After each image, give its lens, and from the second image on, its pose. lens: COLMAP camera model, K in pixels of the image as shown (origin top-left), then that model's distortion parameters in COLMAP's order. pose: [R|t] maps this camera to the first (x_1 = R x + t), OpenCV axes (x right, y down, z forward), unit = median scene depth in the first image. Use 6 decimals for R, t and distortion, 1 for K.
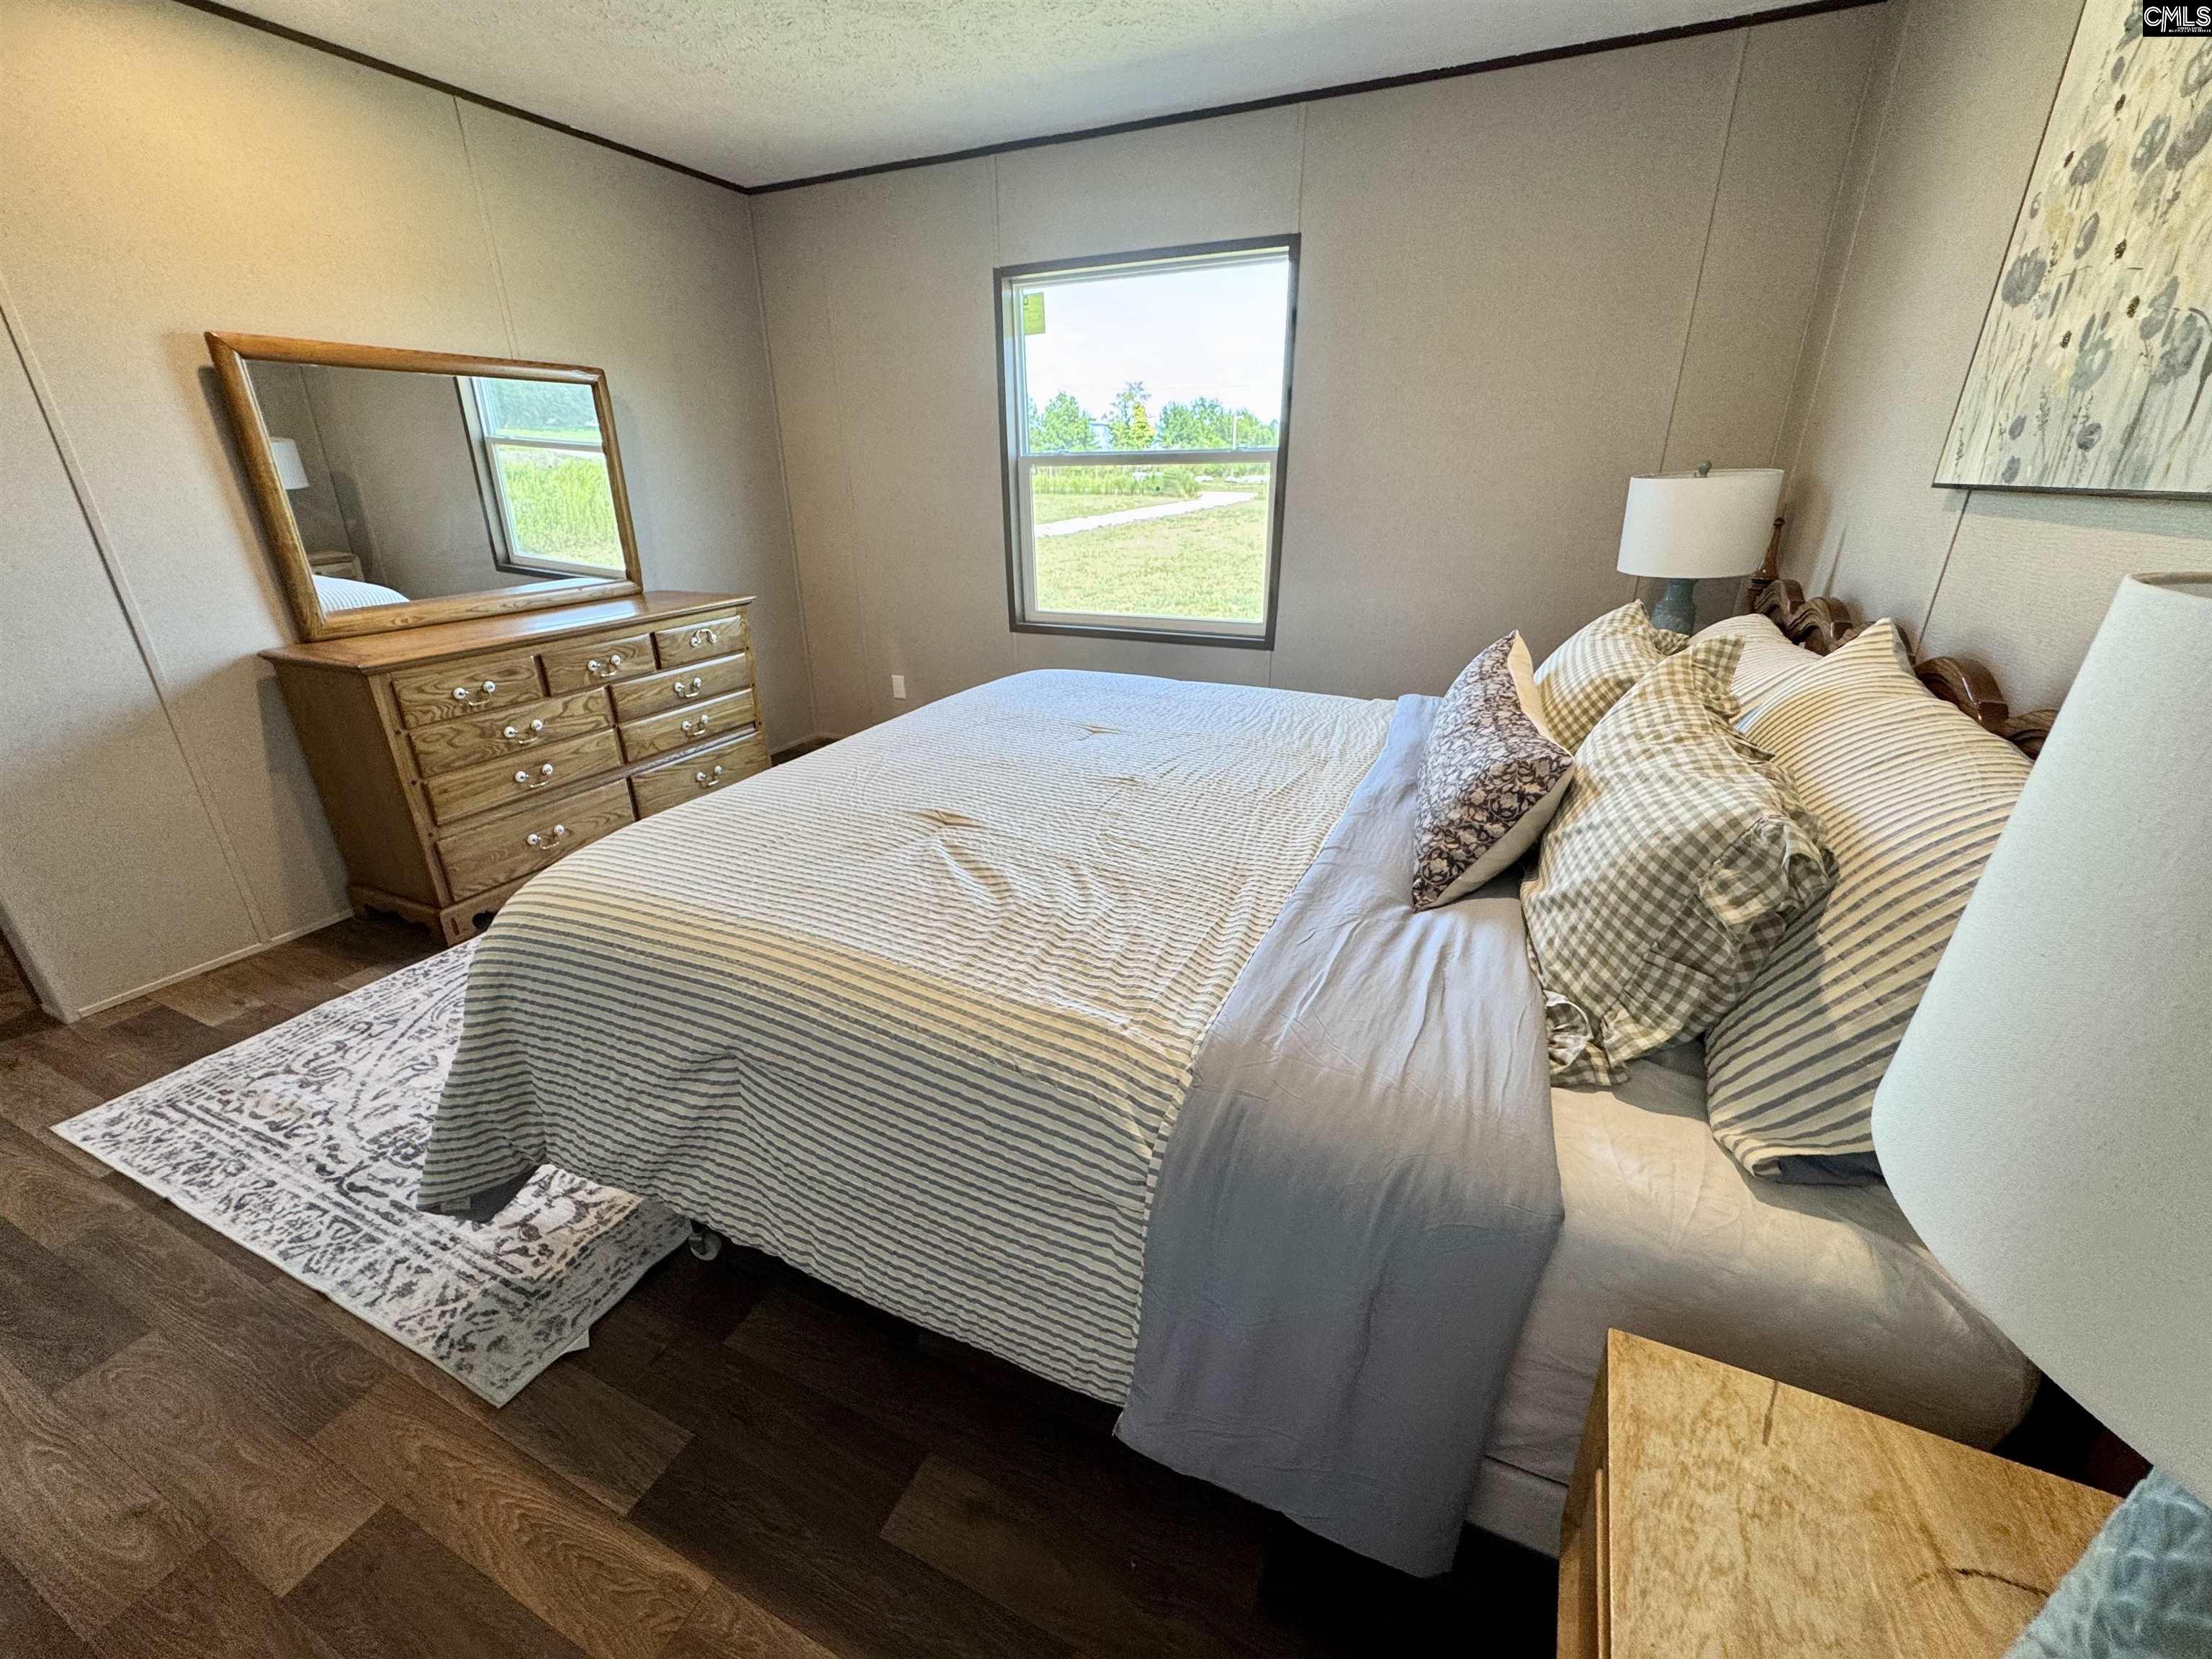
lens RADIAL K [[889.9, 0, 1108.3], [0, 889.9, 830.3], [0, 0, 1]] dist [-0.002534, 0.000991]
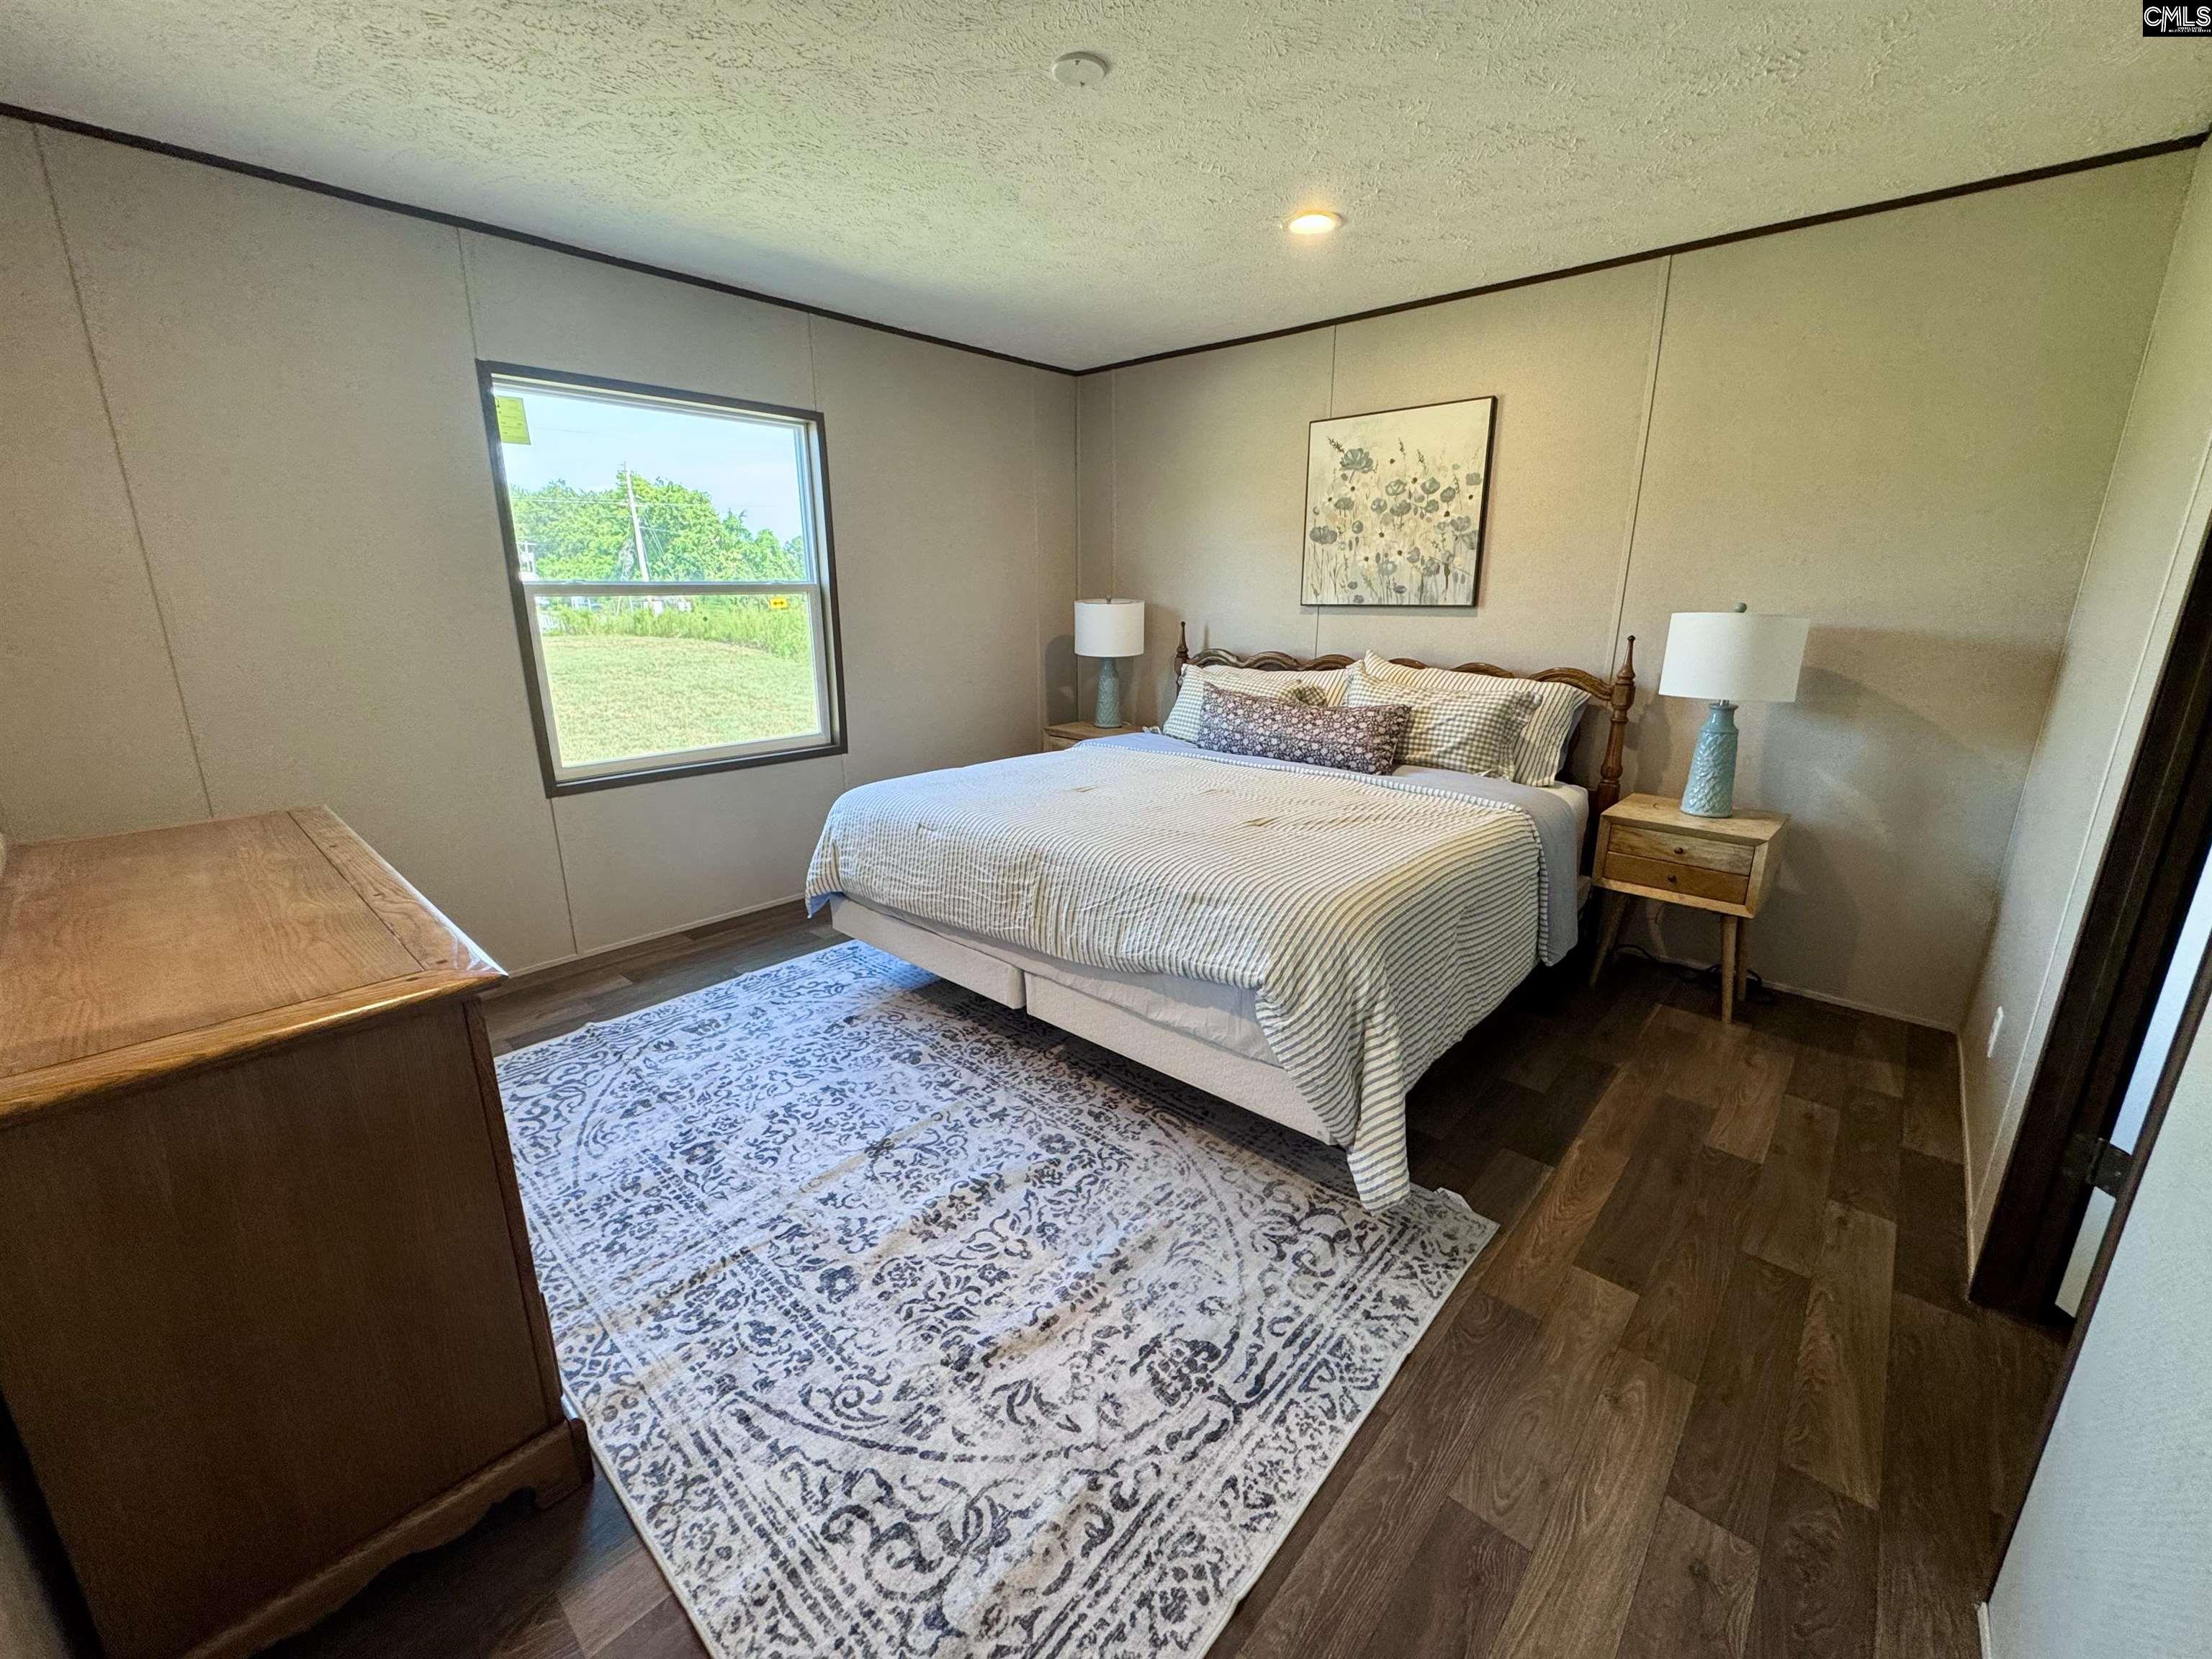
lens RADIAL K [[889.9, 0, 1105.0], [0, 889.9, 830.9], [0, 0, 1]] dist [-0.002534, 0.000991]
pose [[0.299990, -0.240014, 0.923255, -1.588189], [0.359594, 0.924887, 0.123597, -0.267224], [-0.883571, 0.294919, 0.363765, 0.662638]]
